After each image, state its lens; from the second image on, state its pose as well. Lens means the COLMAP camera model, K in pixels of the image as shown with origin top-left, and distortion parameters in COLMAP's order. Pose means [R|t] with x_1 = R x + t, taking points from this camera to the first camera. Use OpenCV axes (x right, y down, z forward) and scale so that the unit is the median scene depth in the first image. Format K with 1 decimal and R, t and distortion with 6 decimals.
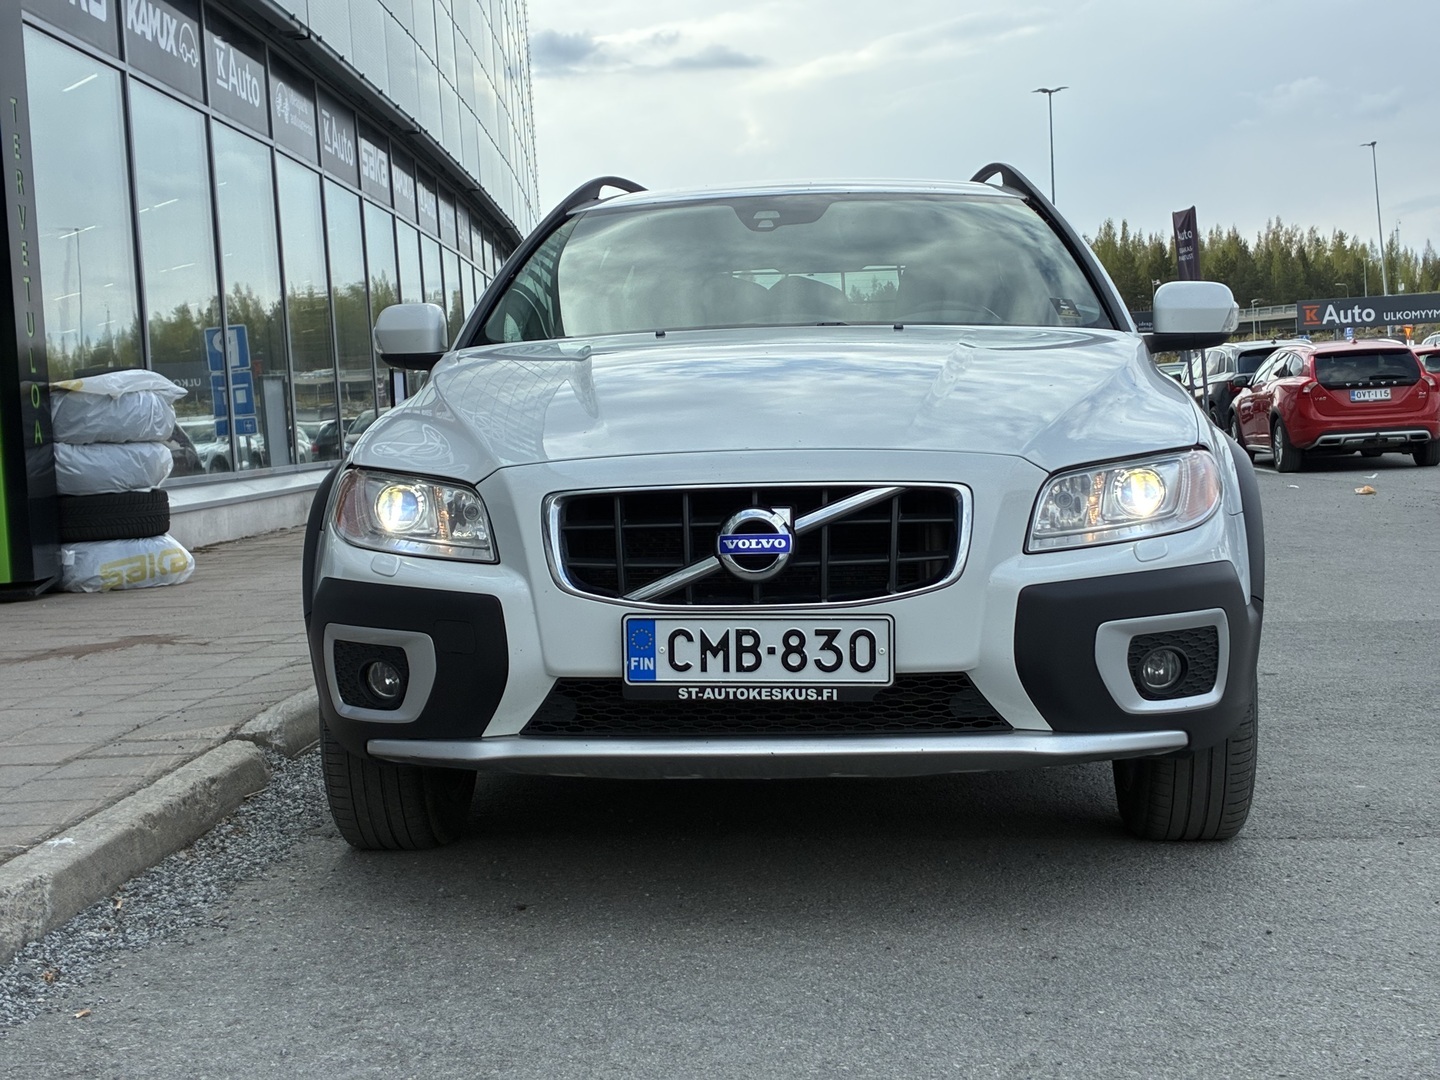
lens RADIAL K [[2271.5, 0, 720.0], [0, 2271.5, 540.1], [0, 0, 1]] dist [-0.005730, 0.000000]
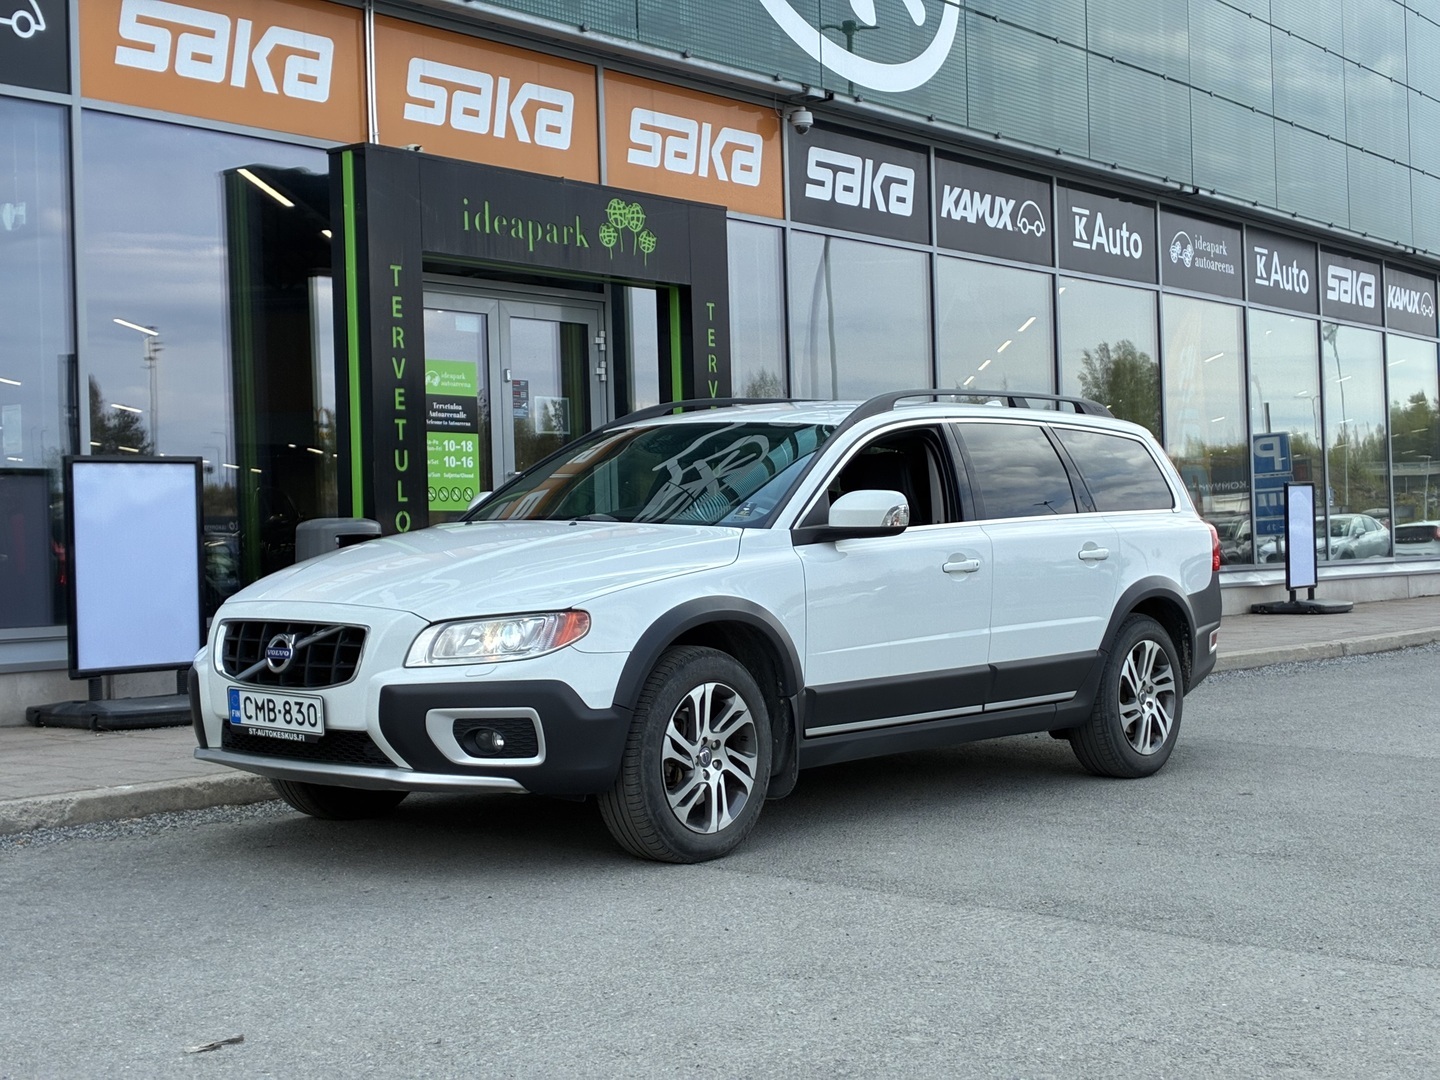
lens RADIAL K [[2271.5, 0, 722.5], [0, 2271.5, 541.3], [0, 0, 1]] dist [-0.005730, 0.000000]
pose [[0.807431, 0.027027, -0.589343, 1.396914], [-0.044554, 0.998891, -0.015233, -0.077536], [0.588278, 0.038557, 0.807739, -0.288960]]
